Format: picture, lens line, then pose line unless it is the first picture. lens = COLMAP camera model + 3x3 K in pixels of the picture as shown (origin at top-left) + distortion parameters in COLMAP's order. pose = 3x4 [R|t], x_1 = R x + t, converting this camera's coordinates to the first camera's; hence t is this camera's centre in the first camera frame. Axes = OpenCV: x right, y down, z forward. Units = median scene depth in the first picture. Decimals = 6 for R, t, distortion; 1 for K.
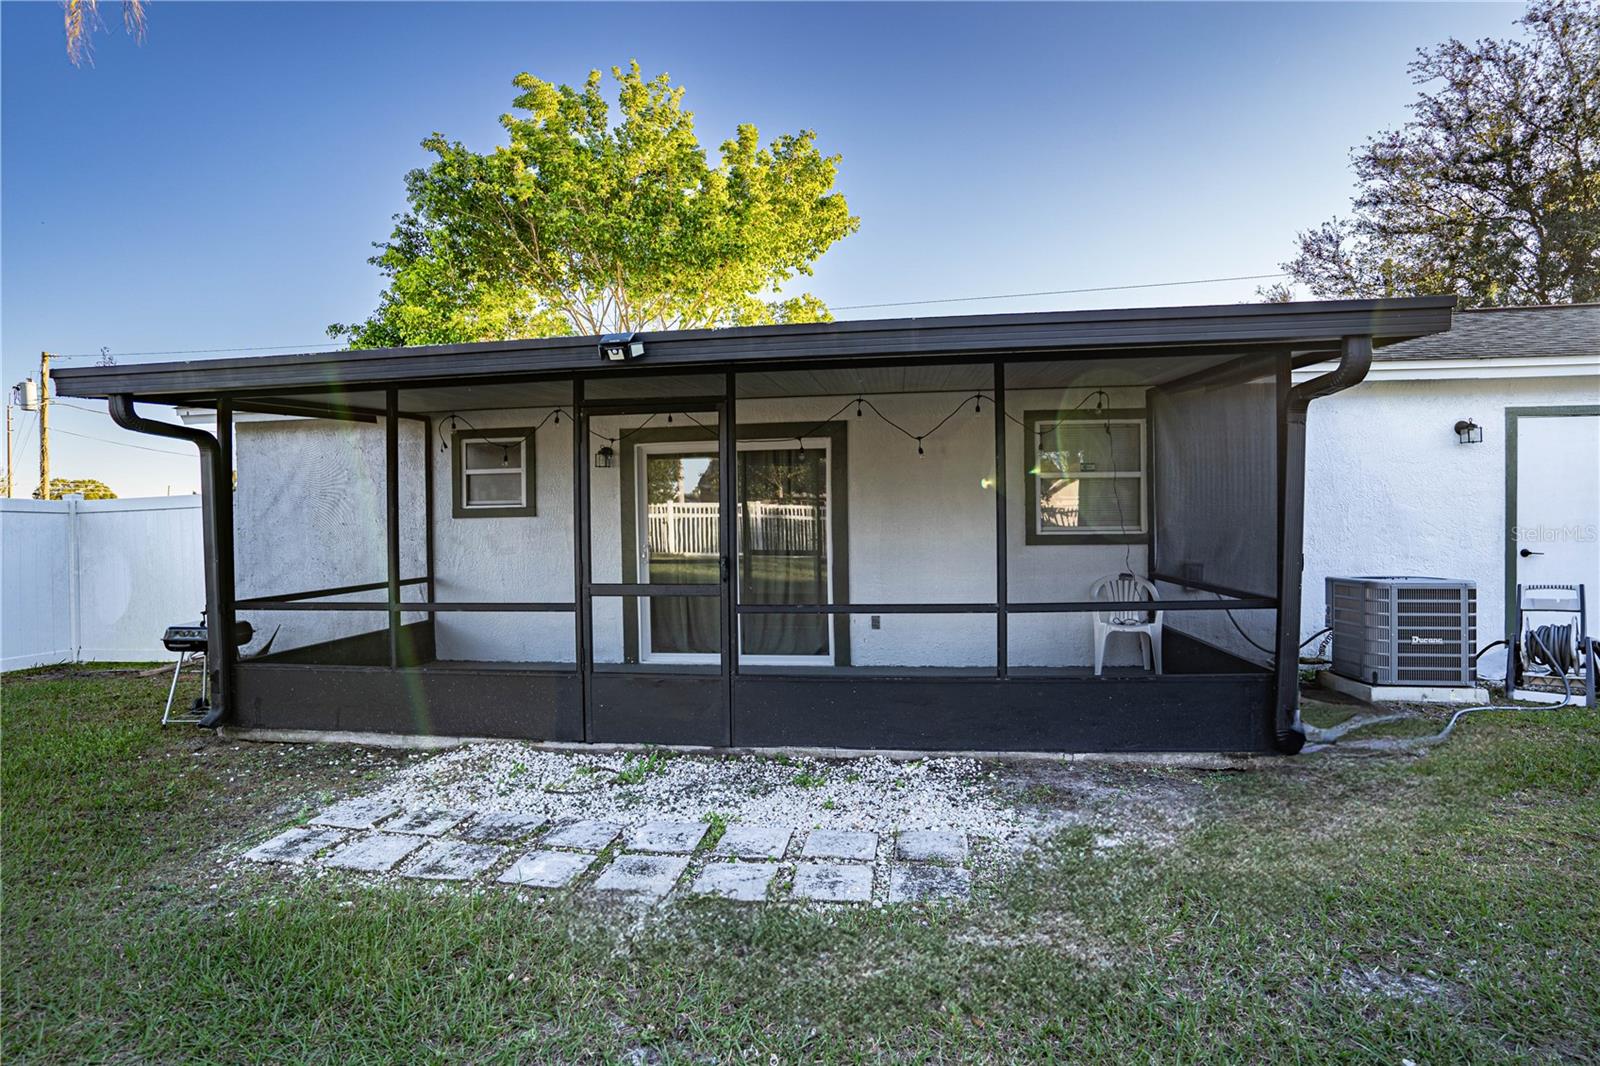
lens RADIAL K [[911.1, 0, 800.0], [0, 911.1, 533.0], [0, 0, 1]] dist [-0.002011, -0.000507]
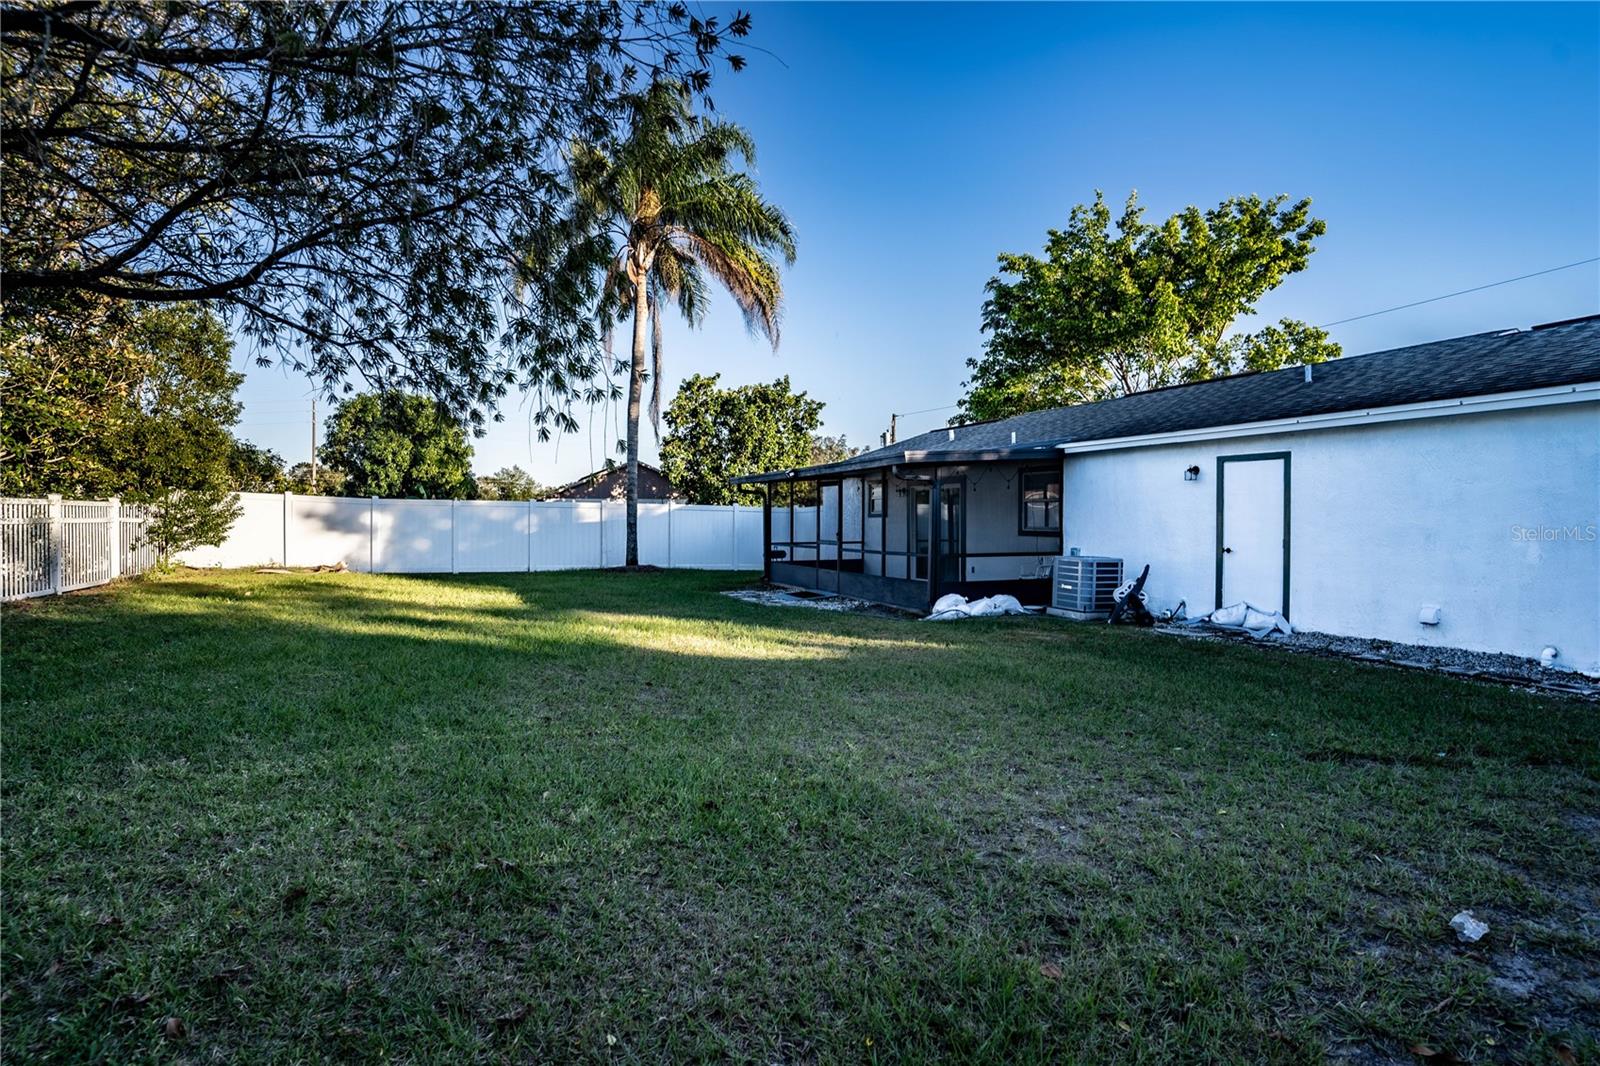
lens RADIAL K [[911.1, 0, 800.0], [0, 911.1, 533.0], [0, 0, 1]] dist [-0.002011, -0.000507]
pose [[0.544477, 0.029327, -0.838263, 1.724943], [-0.002119, 0.999433, 0.033590, -0.055803], [0.838773, -0.016513, 0.544231, -0.492812]]
